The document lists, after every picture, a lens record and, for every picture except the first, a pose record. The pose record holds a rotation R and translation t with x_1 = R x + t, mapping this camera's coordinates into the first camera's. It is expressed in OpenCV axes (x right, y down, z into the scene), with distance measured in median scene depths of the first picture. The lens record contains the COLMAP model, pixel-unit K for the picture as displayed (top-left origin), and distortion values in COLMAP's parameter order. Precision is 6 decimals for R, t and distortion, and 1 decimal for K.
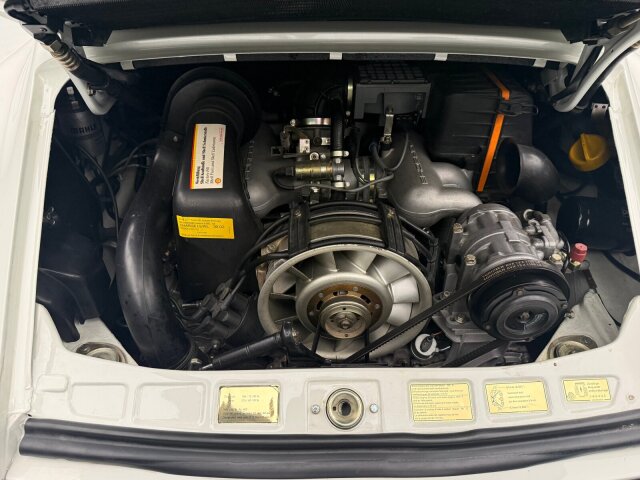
lens RADIAL K [[442.7, 0, 315.9], [0, 442.7, 242.3], [0, 0, 1]] dist [0.050279, -0.003206]
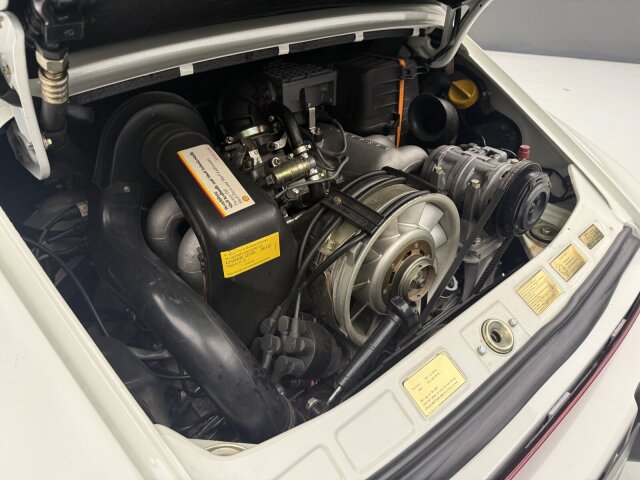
lens RADIAL K [[442.7, 0, 317.5], [0, 442.7, 239.3], [0, 0, 1]] dist [0.050279, -0.003206]
pose [[0.778095, -0.370877, 0.506971, -0.542436], [0.428296, 0.903631, 0.003709, -0.009212], [-0.459490, 0.214247, 0.861955, 0.195888]]
